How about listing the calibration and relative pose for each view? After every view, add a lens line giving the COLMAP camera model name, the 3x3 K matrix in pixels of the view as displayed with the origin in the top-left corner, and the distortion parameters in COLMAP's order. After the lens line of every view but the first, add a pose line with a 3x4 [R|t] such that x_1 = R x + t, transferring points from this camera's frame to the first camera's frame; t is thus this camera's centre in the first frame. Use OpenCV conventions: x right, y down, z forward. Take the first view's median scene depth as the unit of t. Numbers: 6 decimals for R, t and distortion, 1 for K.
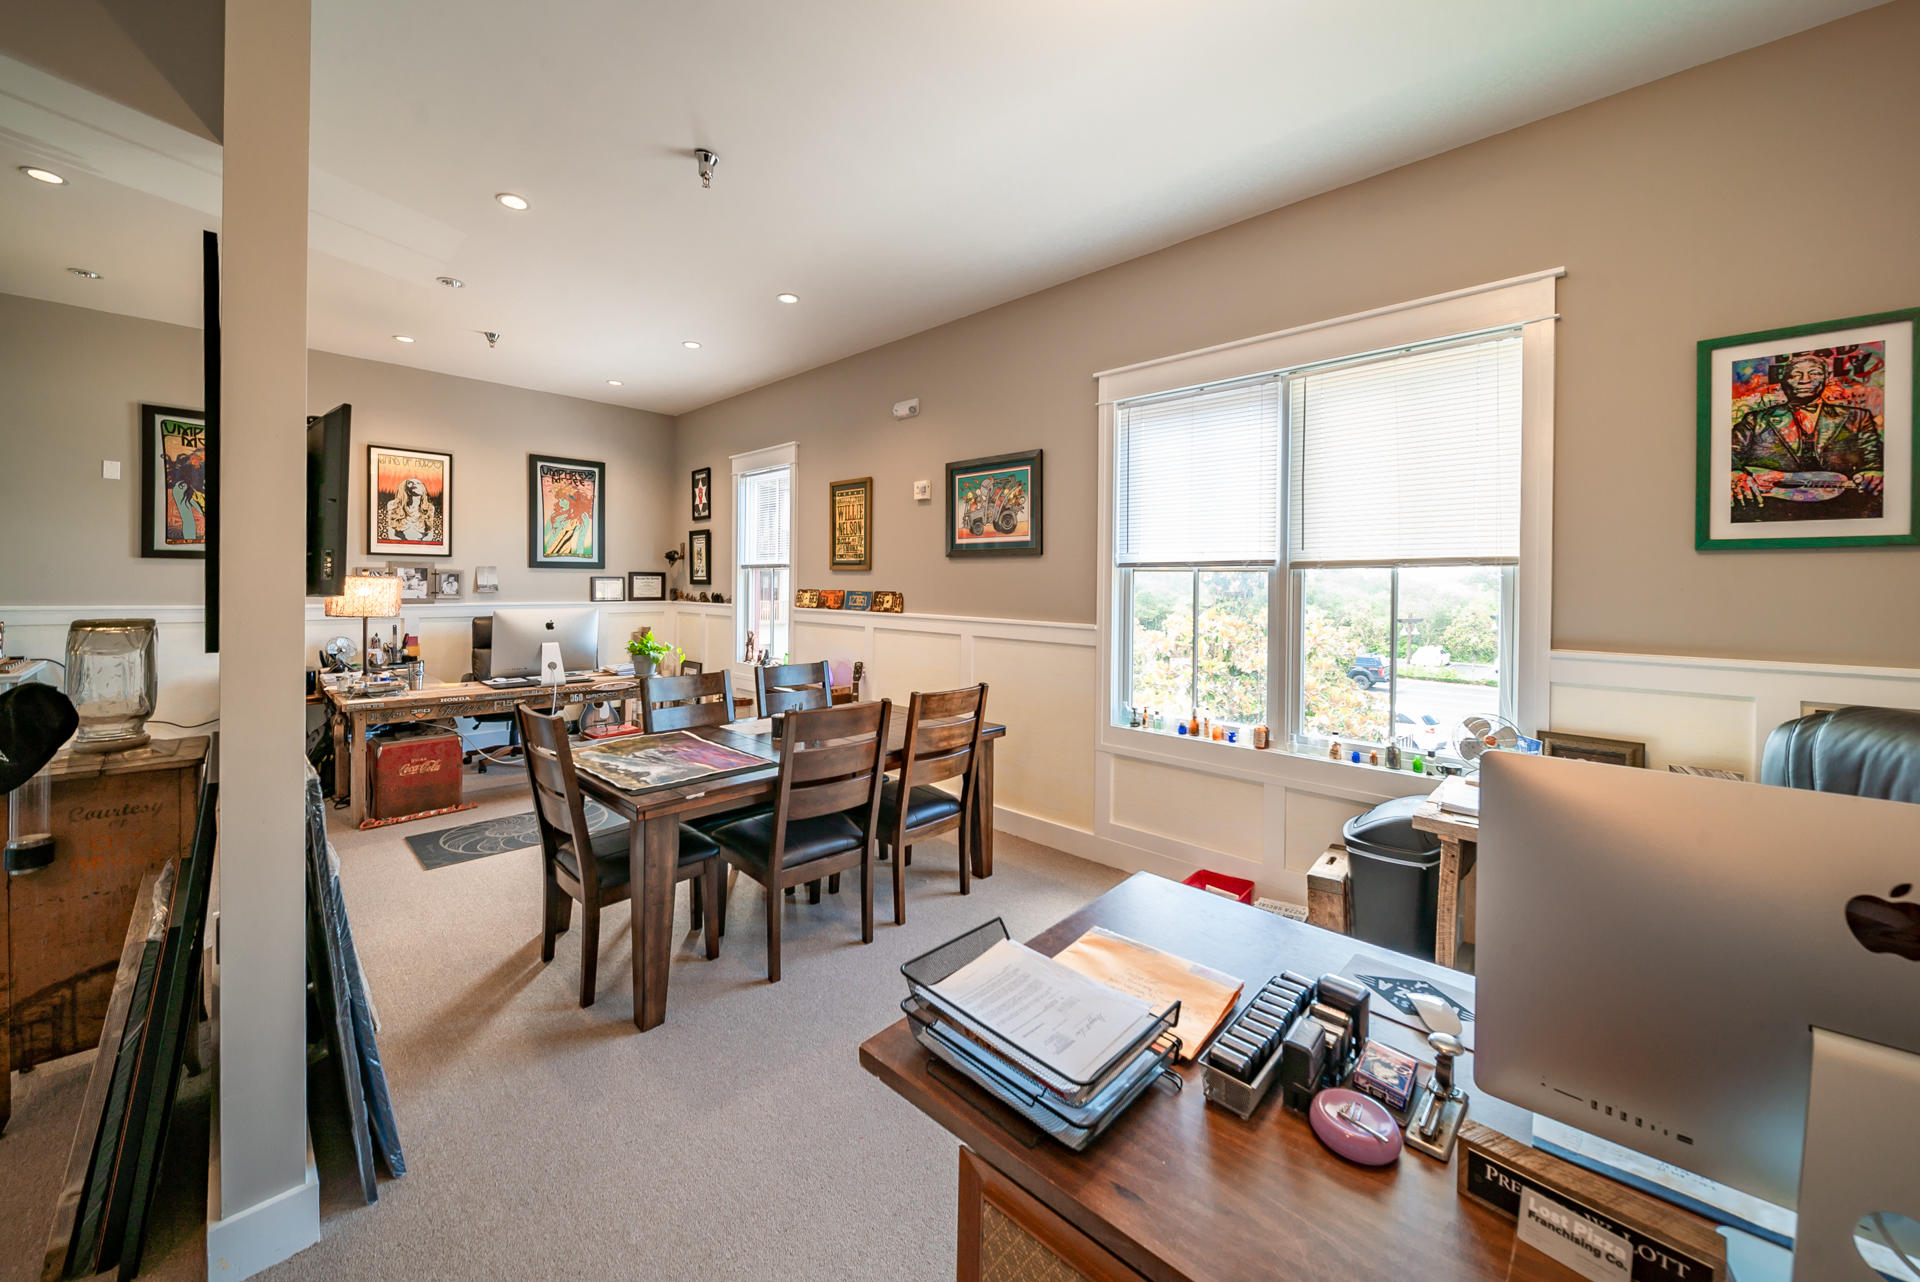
lens RADIAL K [[703.3, 0, 959.9], [0, 703.3, 588.2], [0, 0, 1]] dist [0.000019, -0.002189]
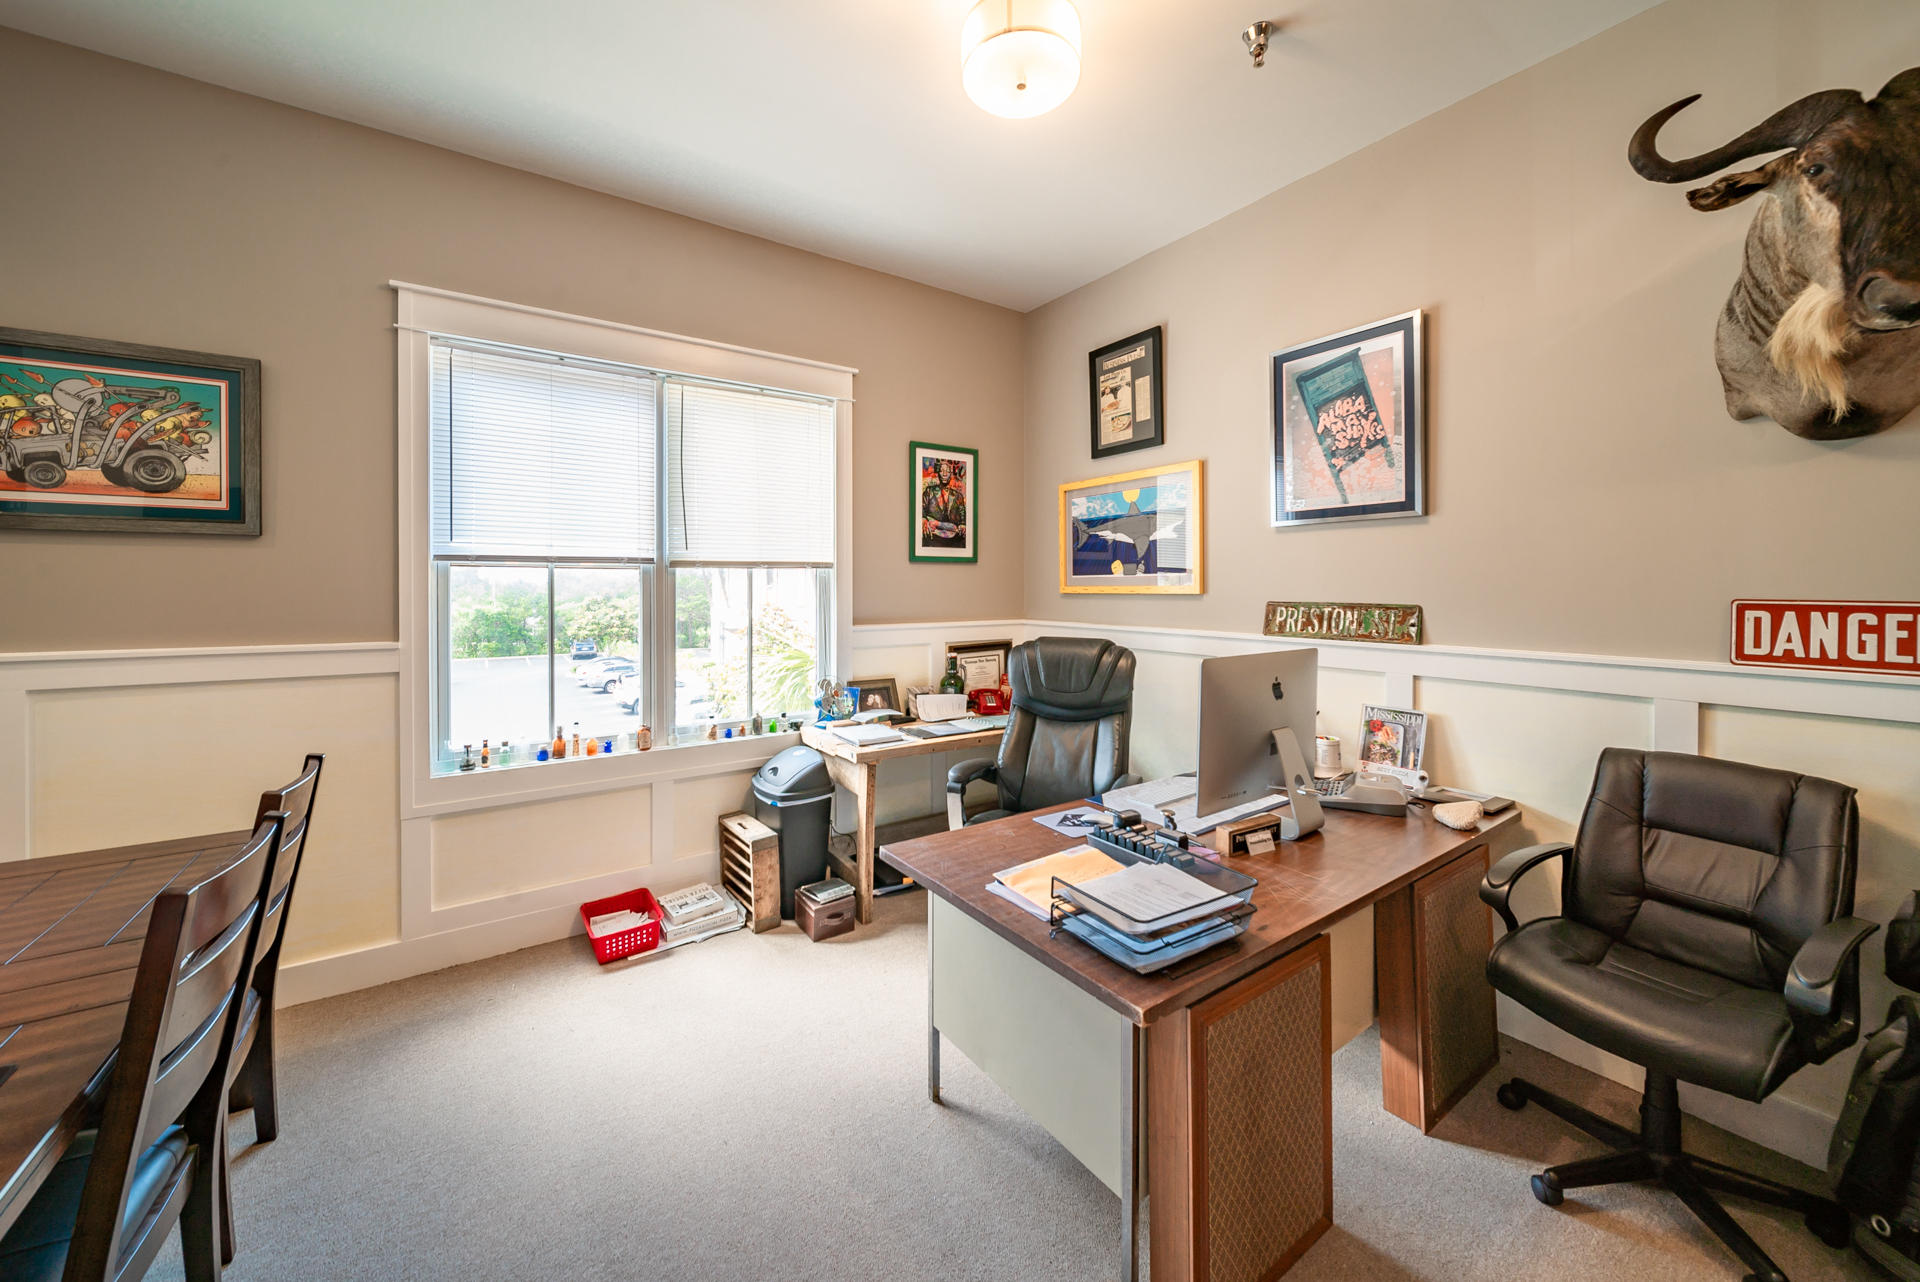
lens RADIAL K [[703.3, 0, 959.9], [0, 703.3, 588.2], [0, 0, 1]] dist [0.000019, -0.002189]
pose [[0.214098, -0.014954, 0.976698, -0.475817], [0.007743, 0.999877, 0.013612, -0.008386], [-0.976781, 0.004649, 0.214188, 0.393611]]
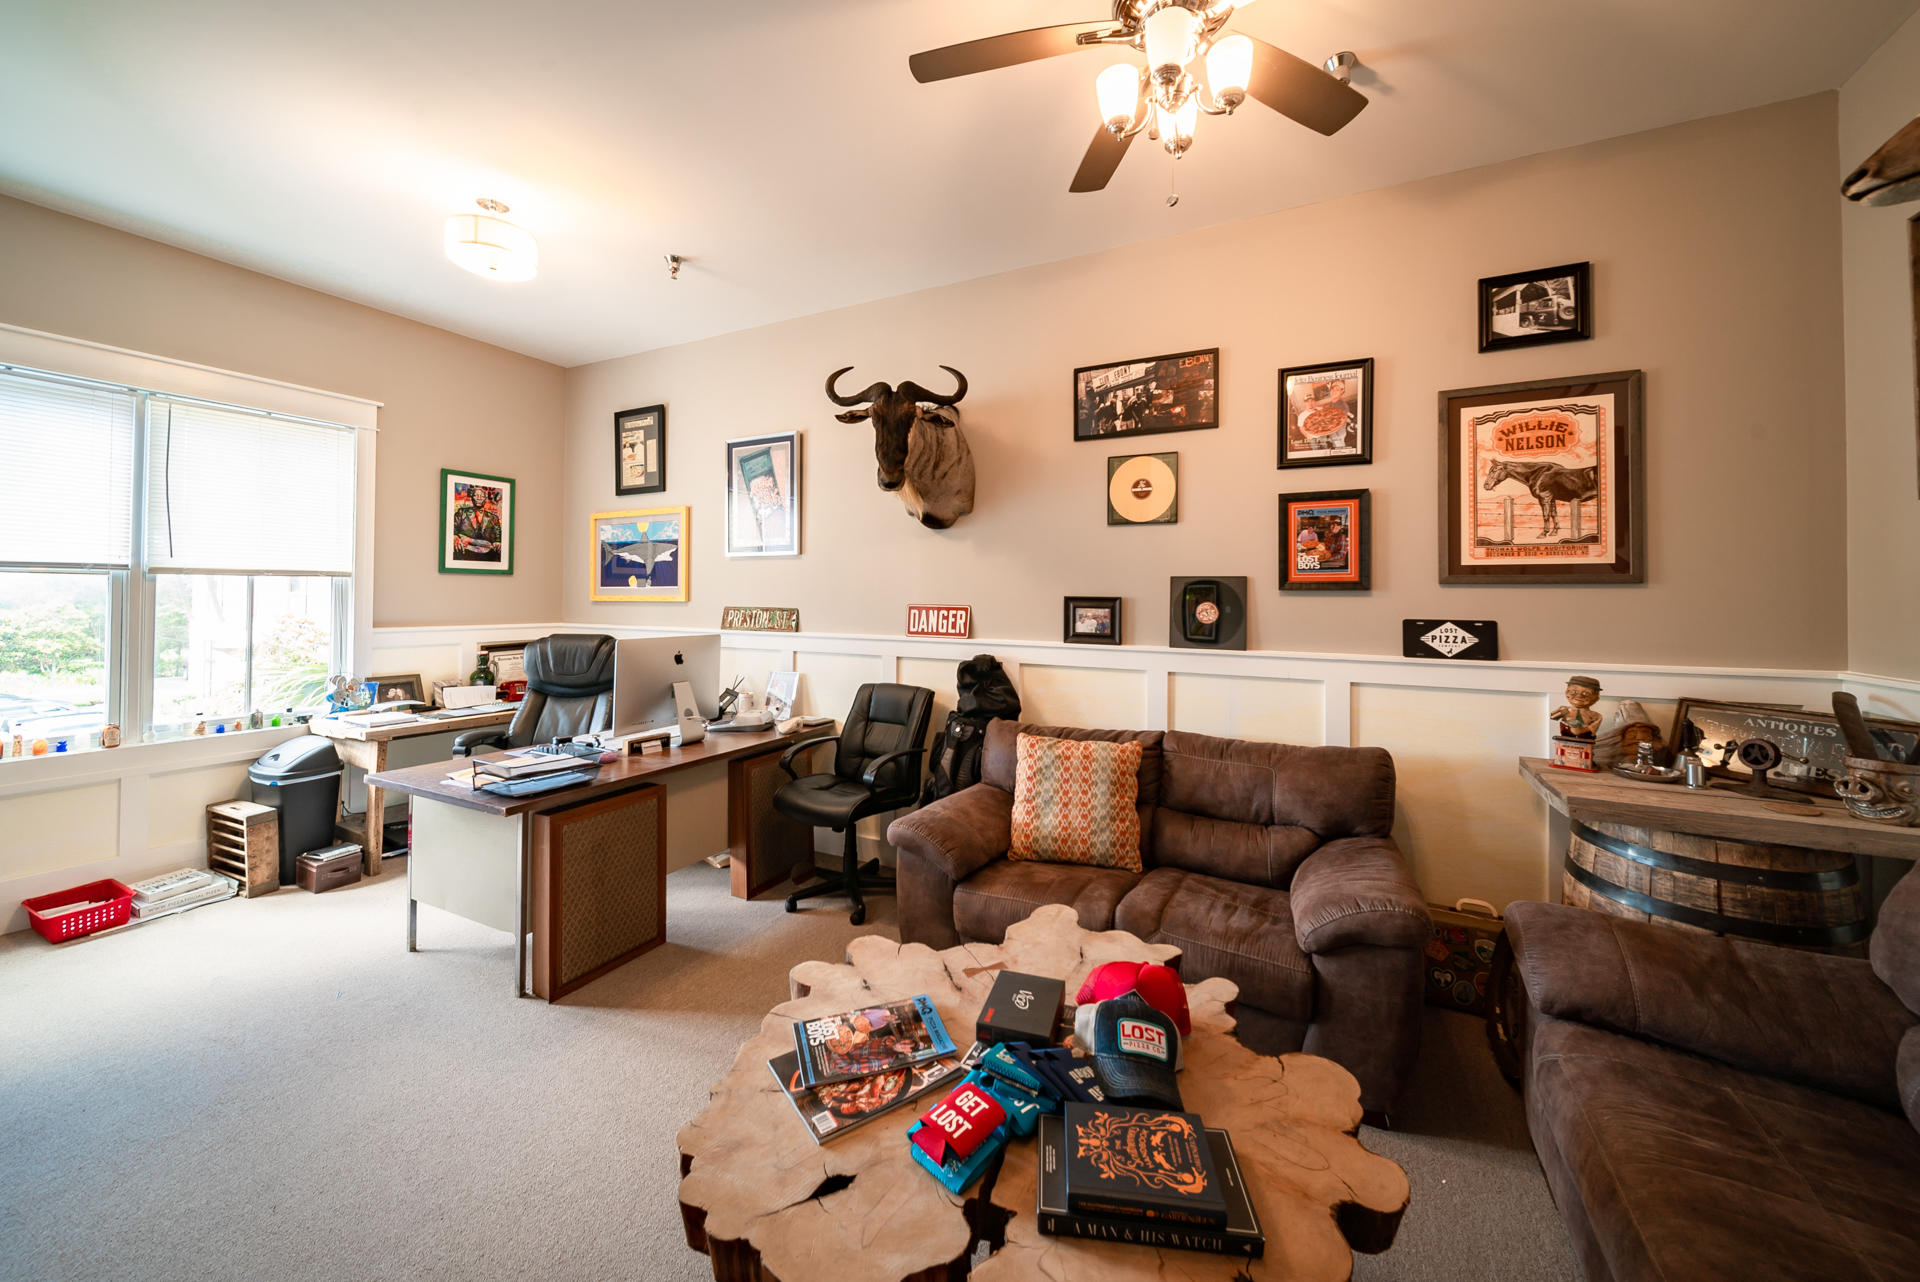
lens RADIAL K [[703.3, 0, 959.9], [0, 703.3, 588.2], [0, 0, 1]] dist [0.000019, -0.002189]
pose [[-0.273118, -0.000239, 0.961981, -0.982166], [-0.006414, 0.999978, -0.001573, -0.012107], [-0.961959, -0.006600, -0.273113, 0.095892]]
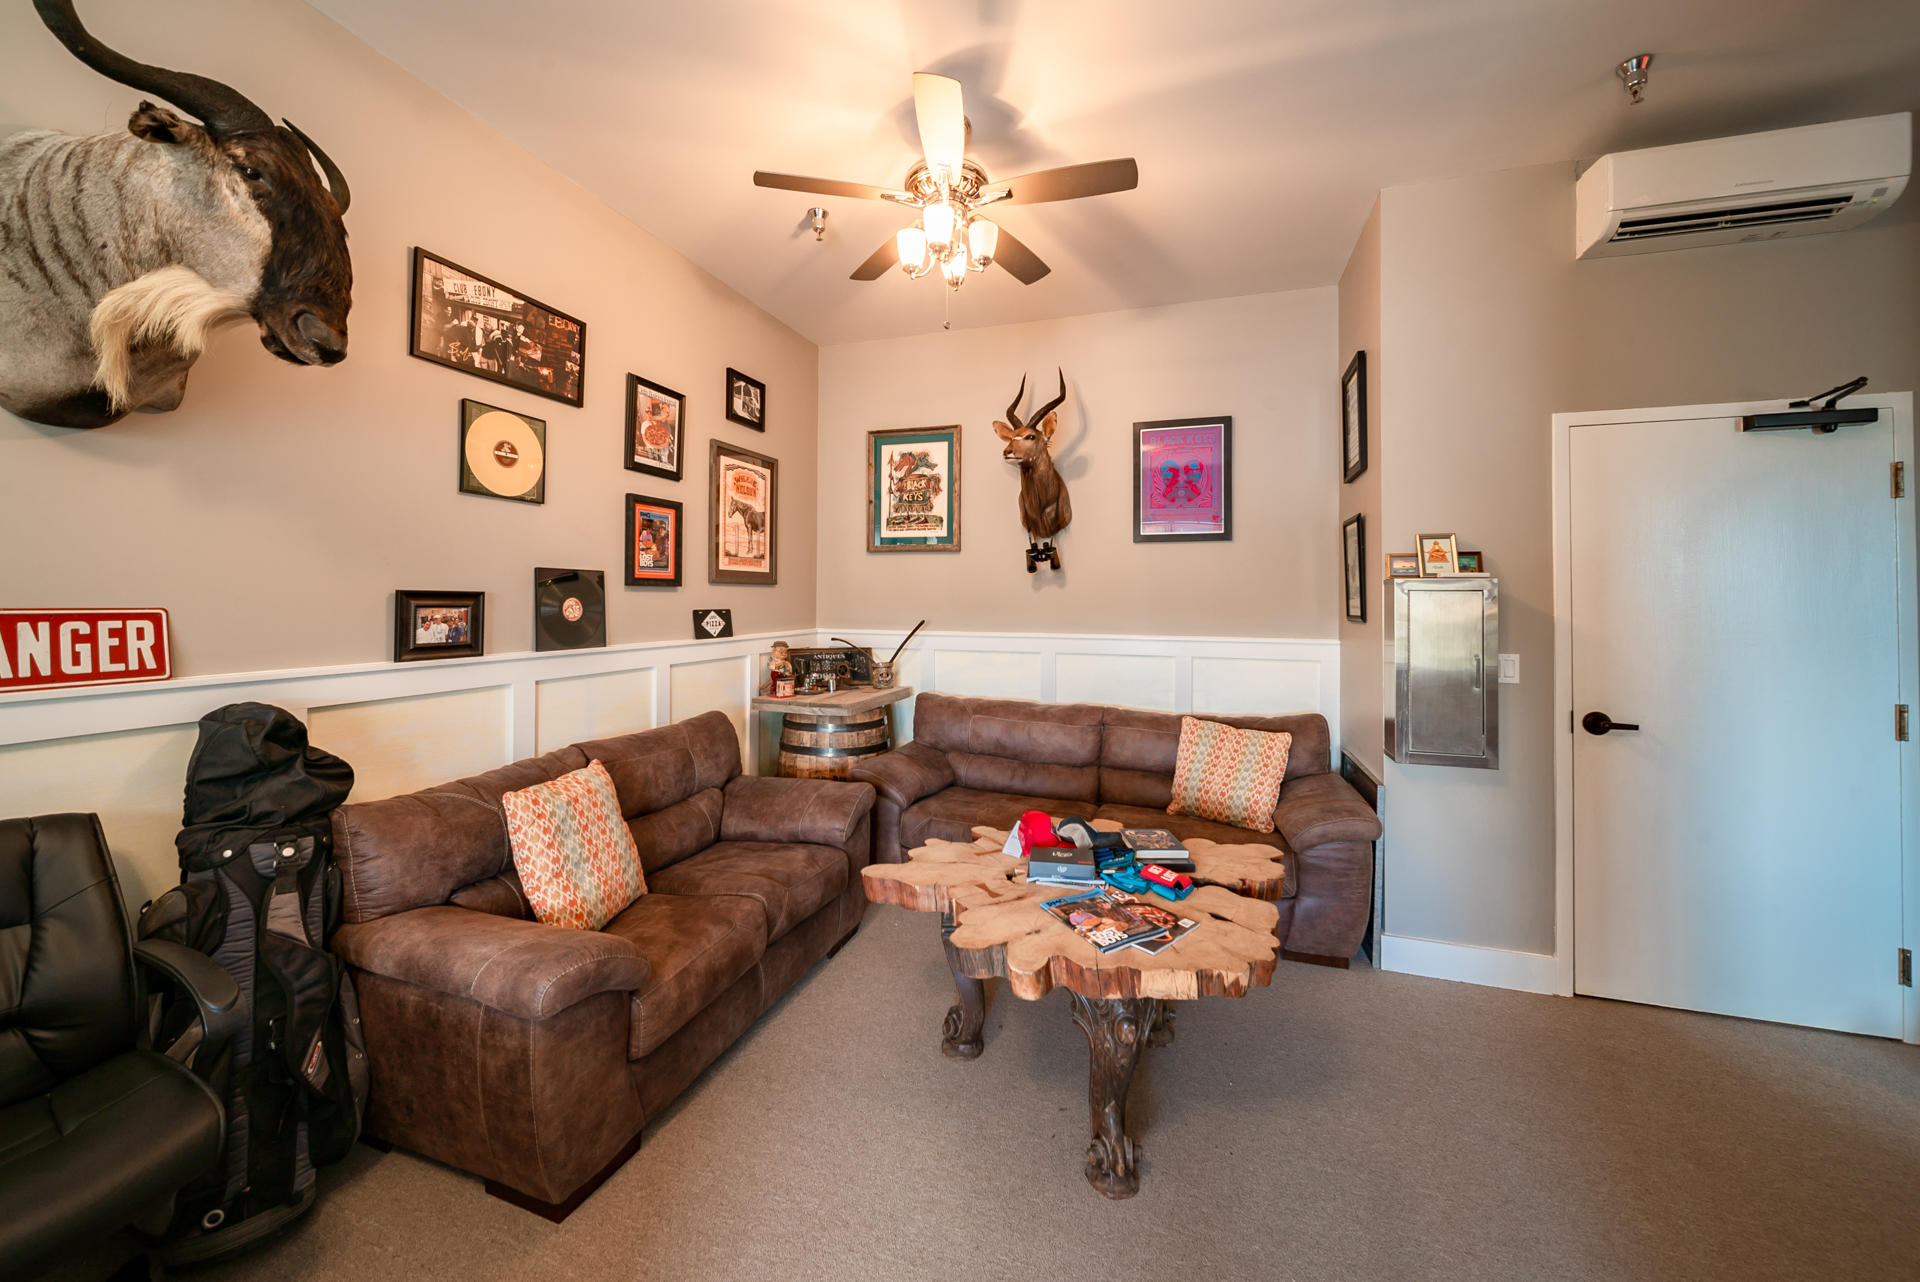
lens RADIAL K [[703.3, 0, 959.9], [0, 703.3, 588.2], [0, 0, 1]] dist [0.000019, -0.002189]
pose [[-0.907770, -0.023186, -0.418827, -0.126988], [-0.019191, 0.999721, -0.013751, -0.004809], [0.419029, -0.004445, -0.907962, 0.551662]]
